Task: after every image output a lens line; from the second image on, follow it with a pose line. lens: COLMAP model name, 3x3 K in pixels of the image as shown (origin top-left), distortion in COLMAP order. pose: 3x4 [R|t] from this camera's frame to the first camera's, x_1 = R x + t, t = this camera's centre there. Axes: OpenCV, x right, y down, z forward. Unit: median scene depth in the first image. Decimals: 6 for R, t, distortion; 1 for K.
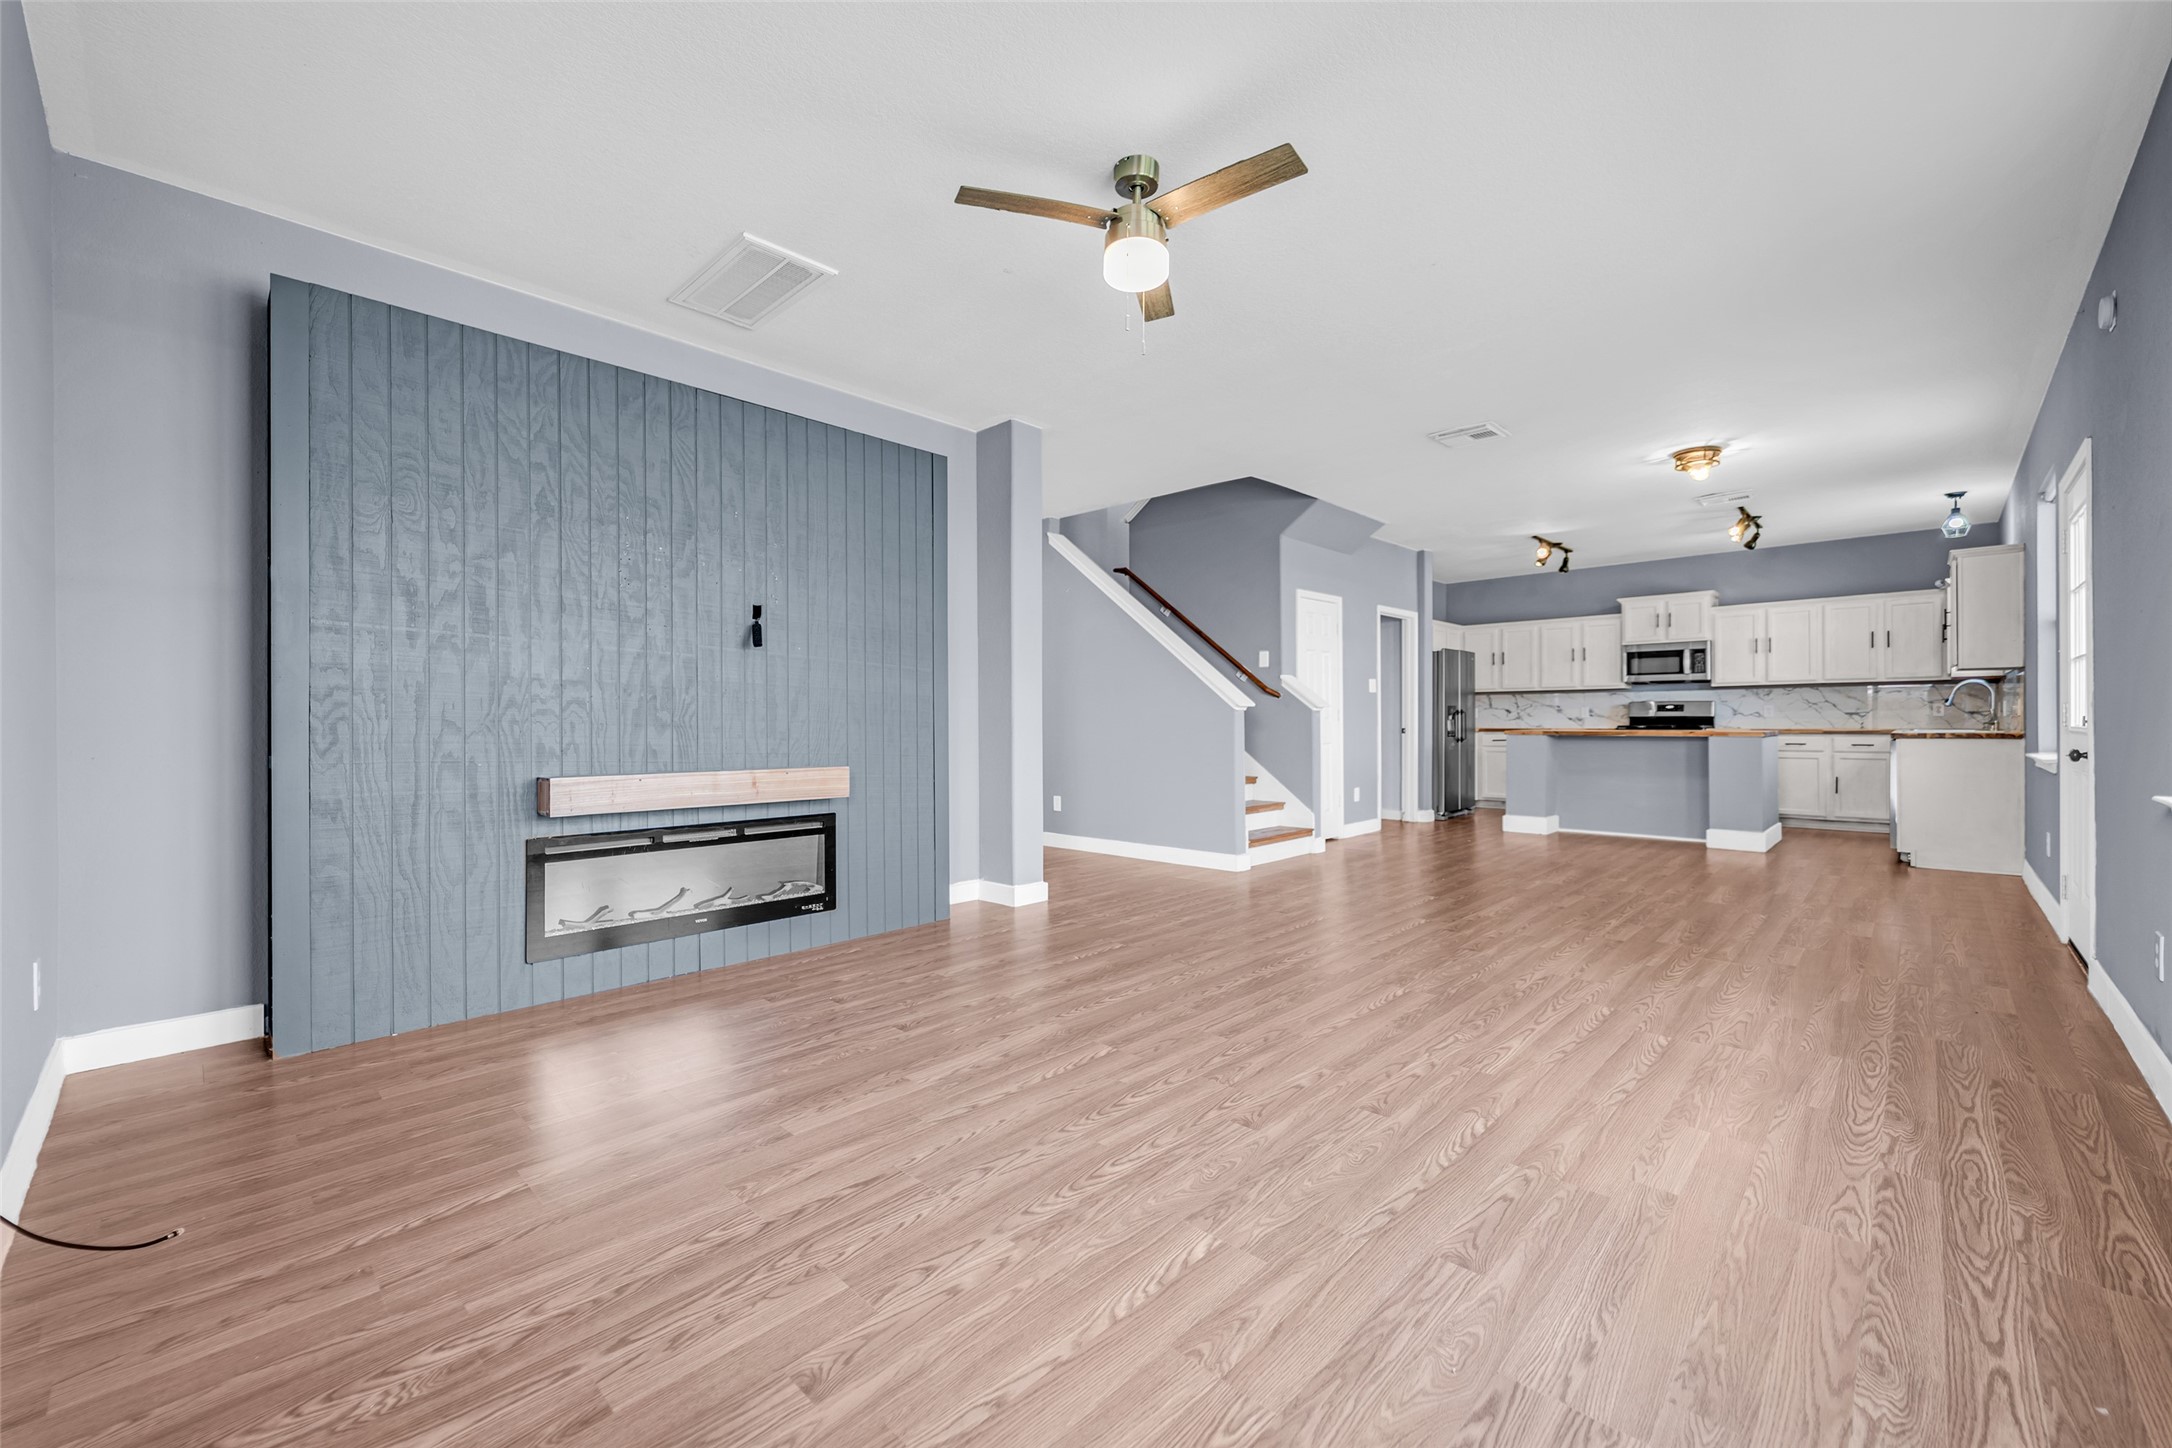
lens RADIAL K [[868.7, 0, 1071.4], [0, 868.7, 715.9], [0, 0, 1]] dist [-0.000188, -0.000780]
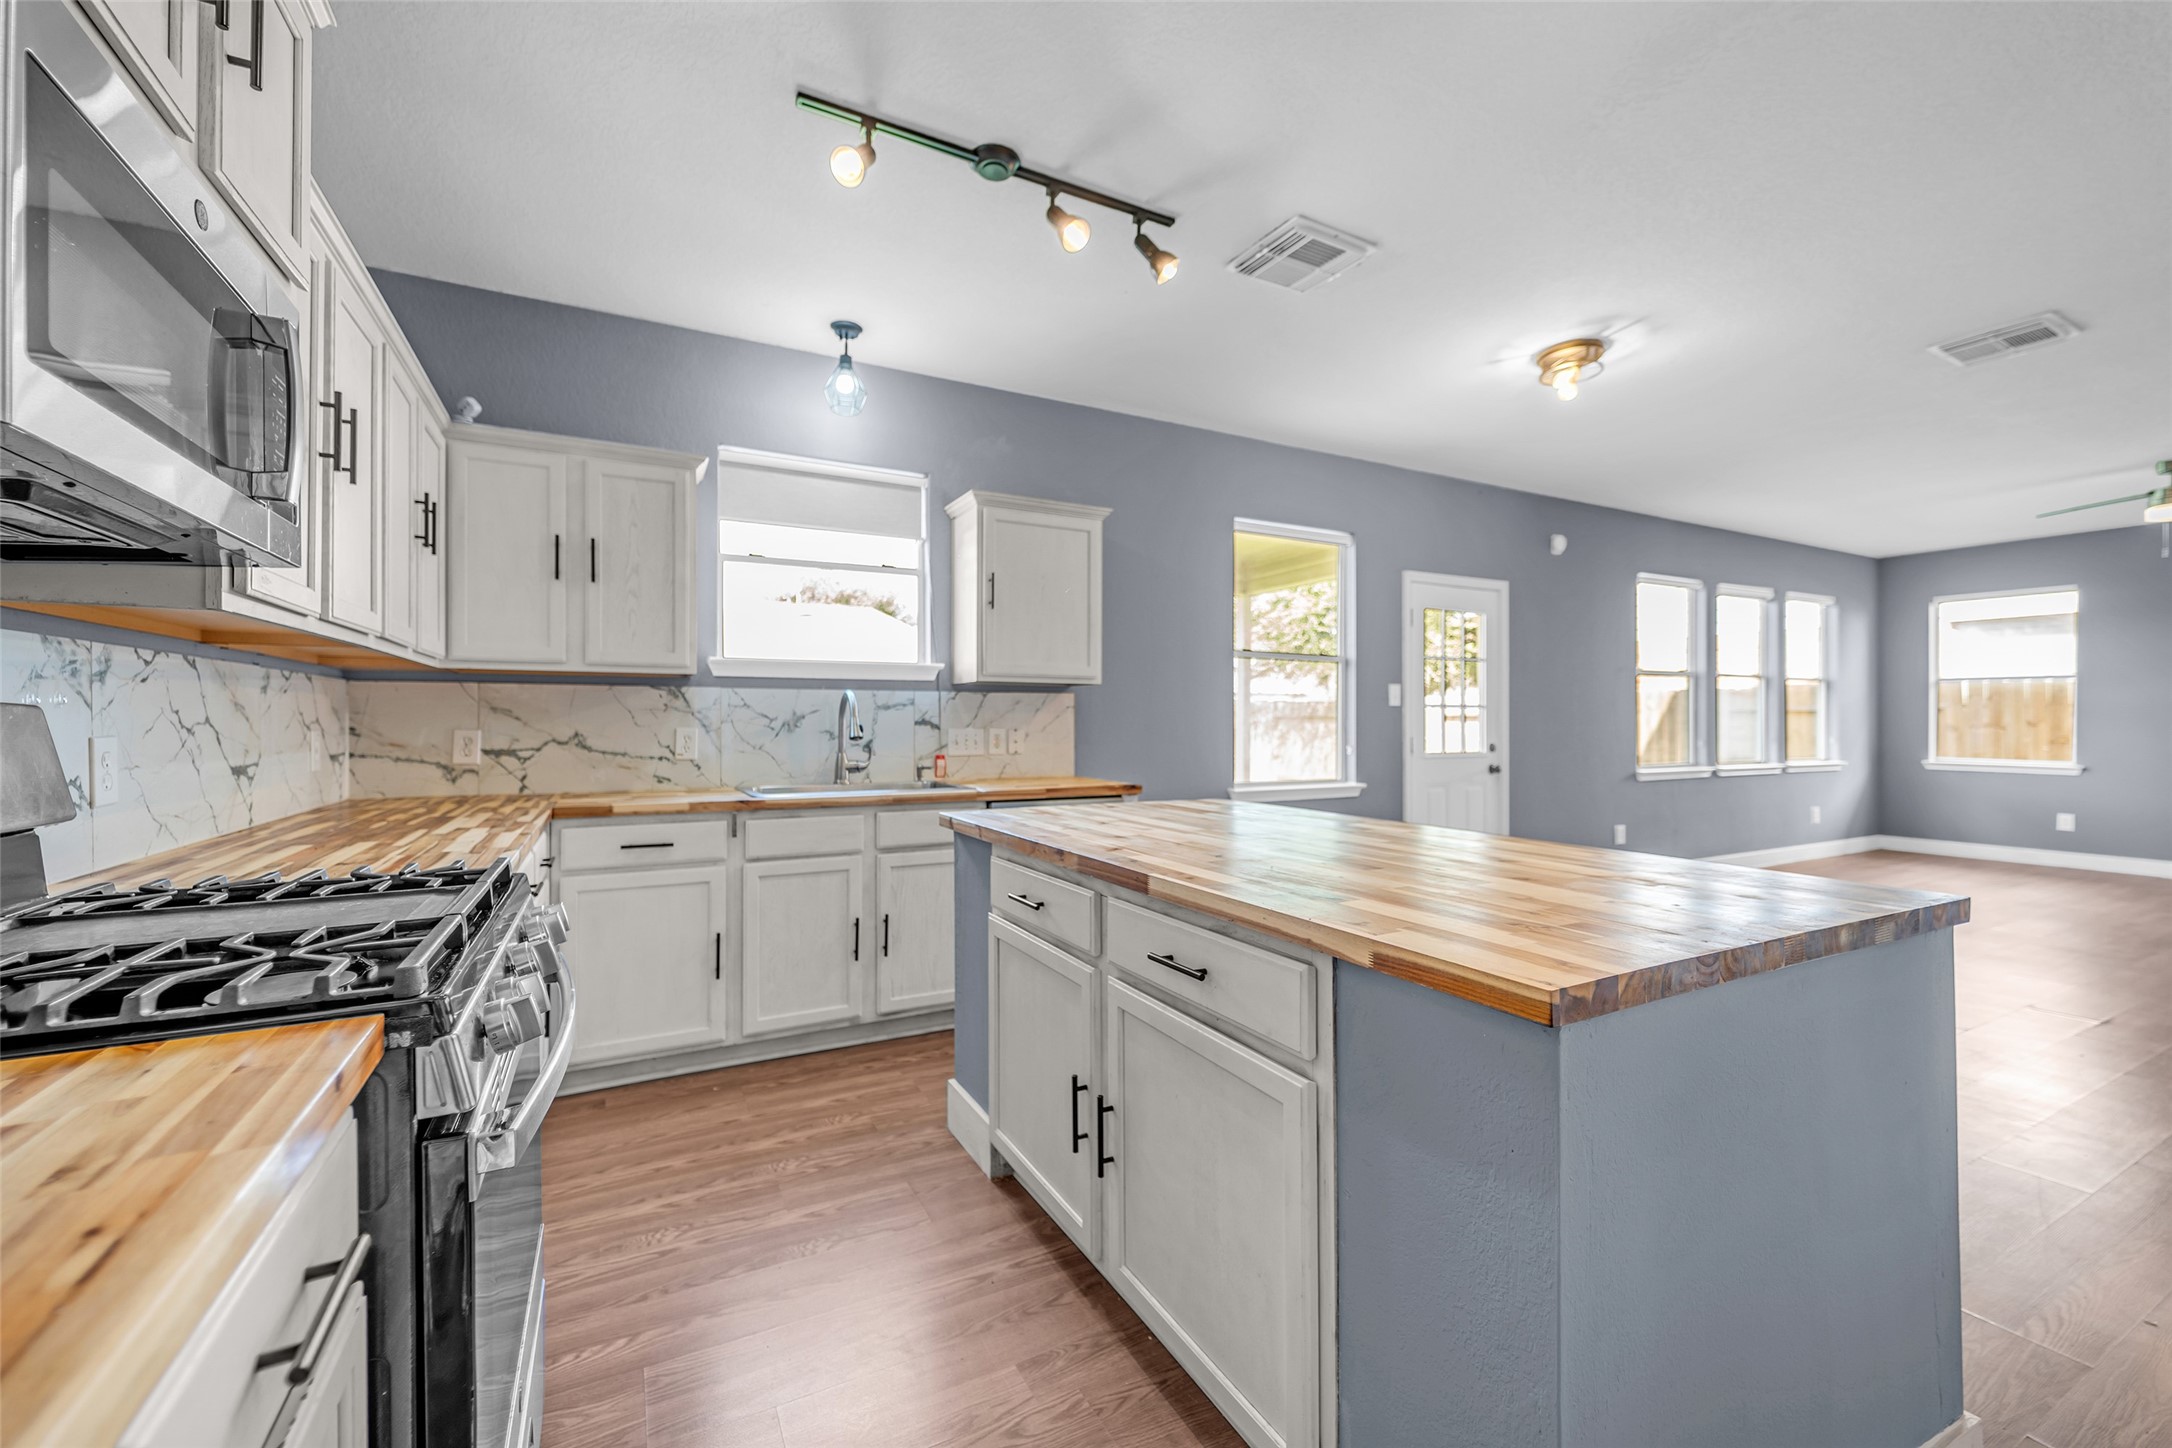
lens RADIAL K [[873.2, 0, 1074.4], [0, 873.2, 724.7], [0, 0, 1]] dist [0.001621, -0.000401]
pose [[-0.952507, 0.003745, 0.304494, 0.815283], [0.002537, 0.999987, -0.004363, -0.019439], [-0.304507, -0.003384, -0.952504, 1.618686]]
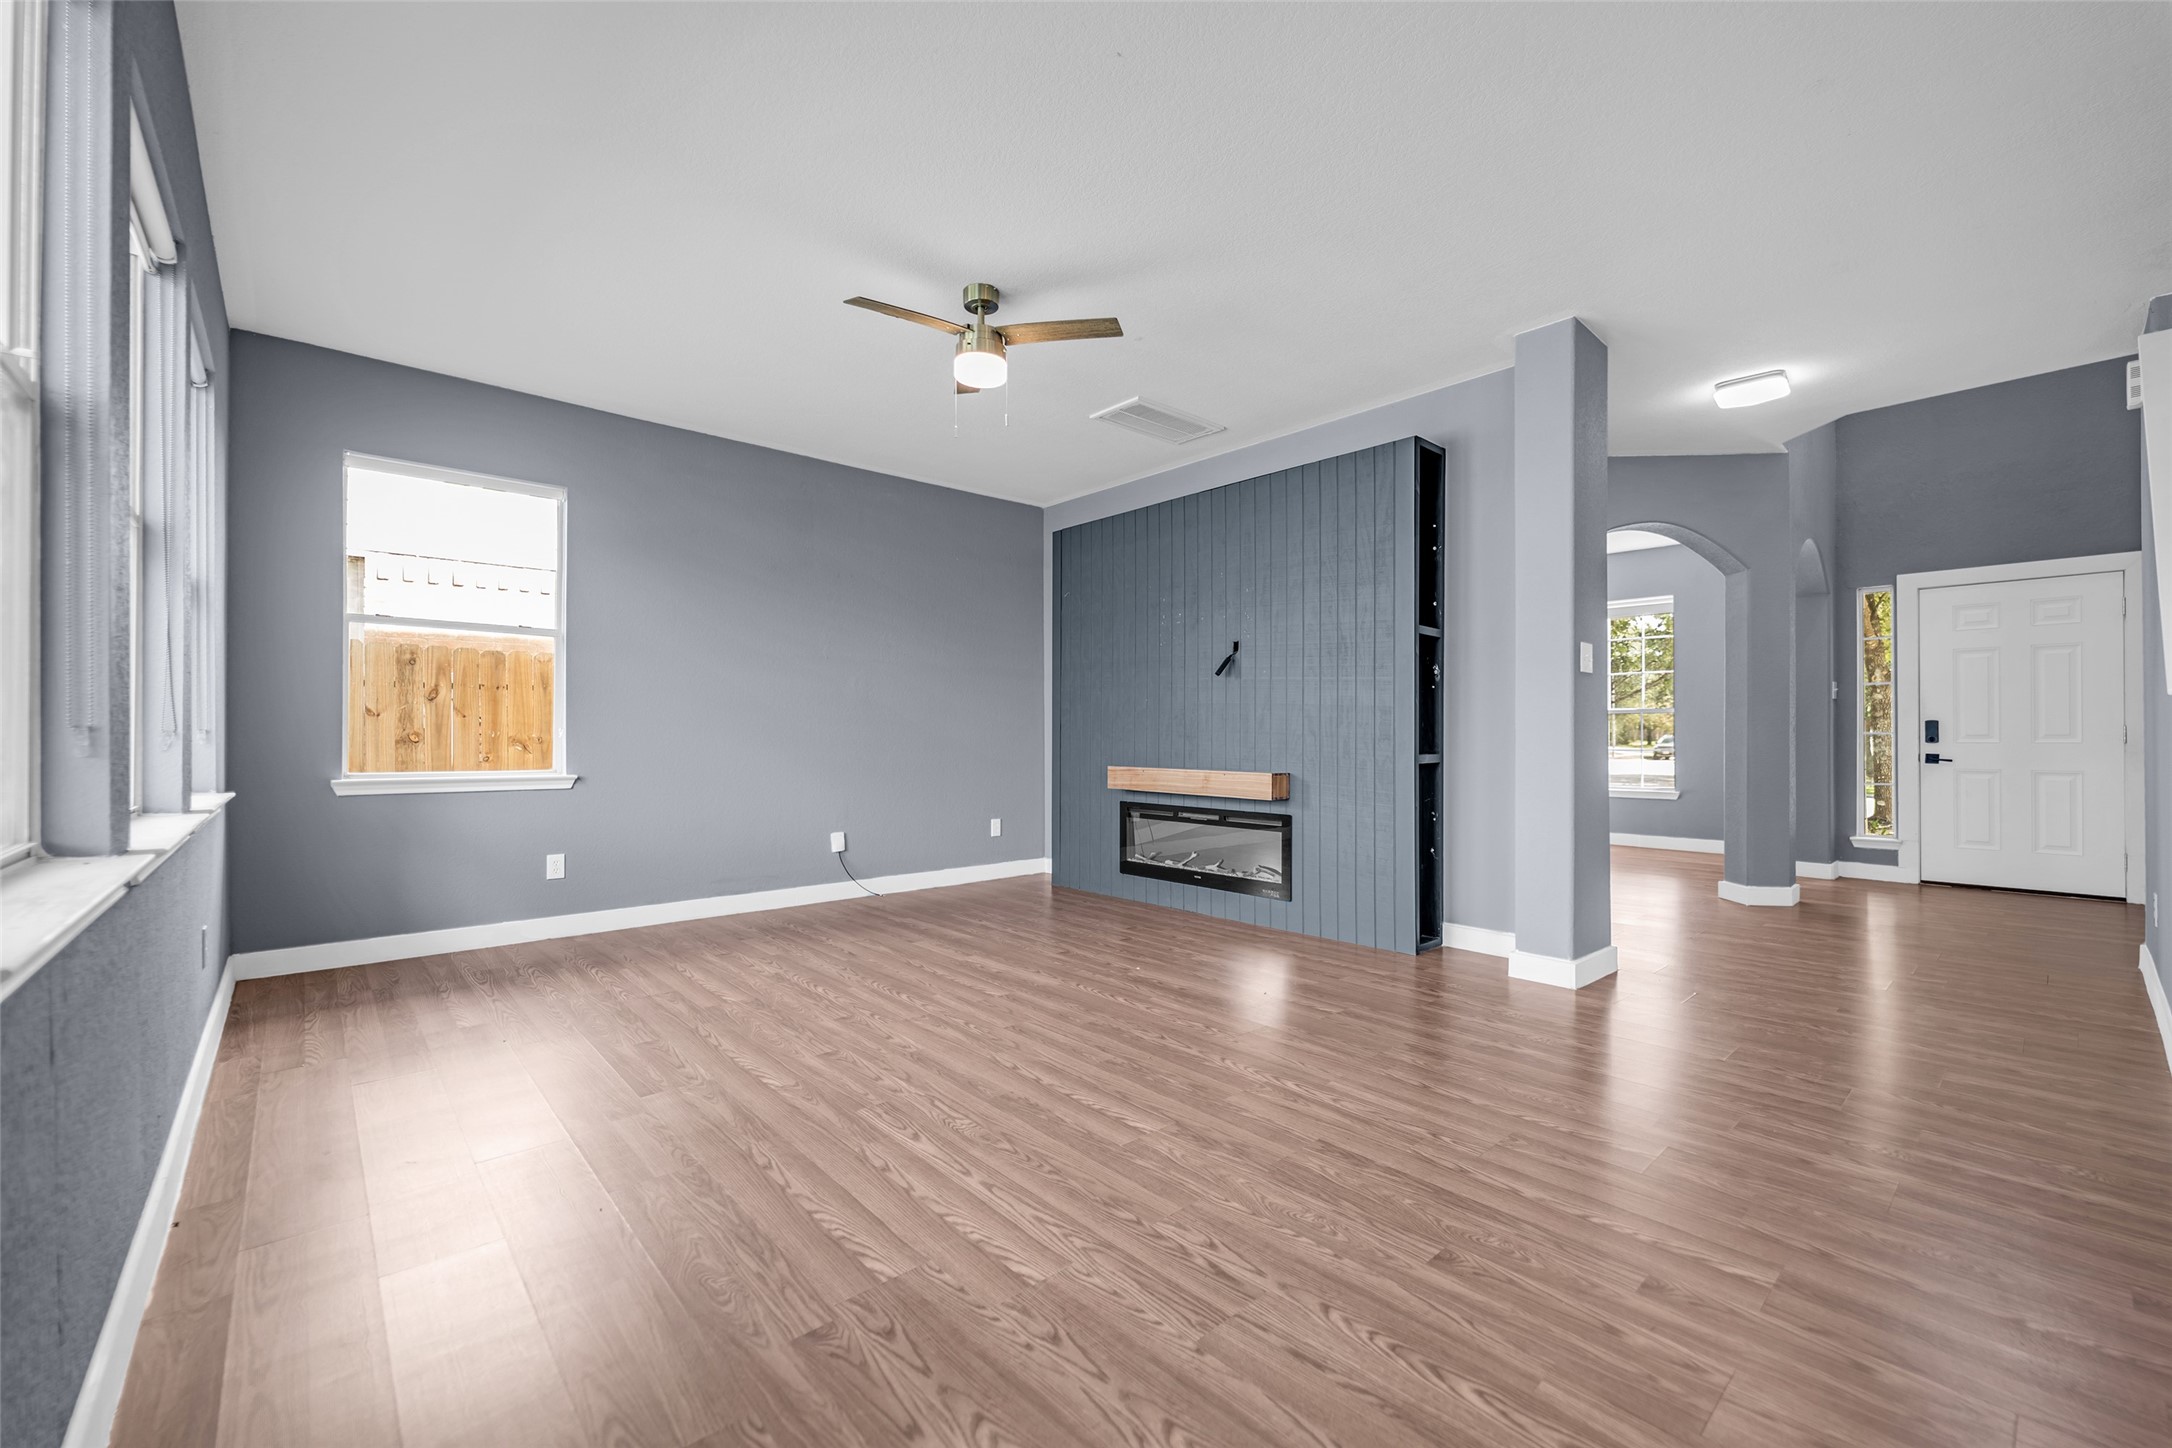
lens RADIAL K [[873.2, 0, 1074.4], [0, 873.2, 724.7], [0, 0, 1]] dist [0.001621, -0.000401]
pose [[-0.072820, -0.007425, -0.997317, 0.596759], [0.007356, 0.999941, -0.007982, 0.001237], [0.997318, -0.007918, -0.072761, 0.551817]]
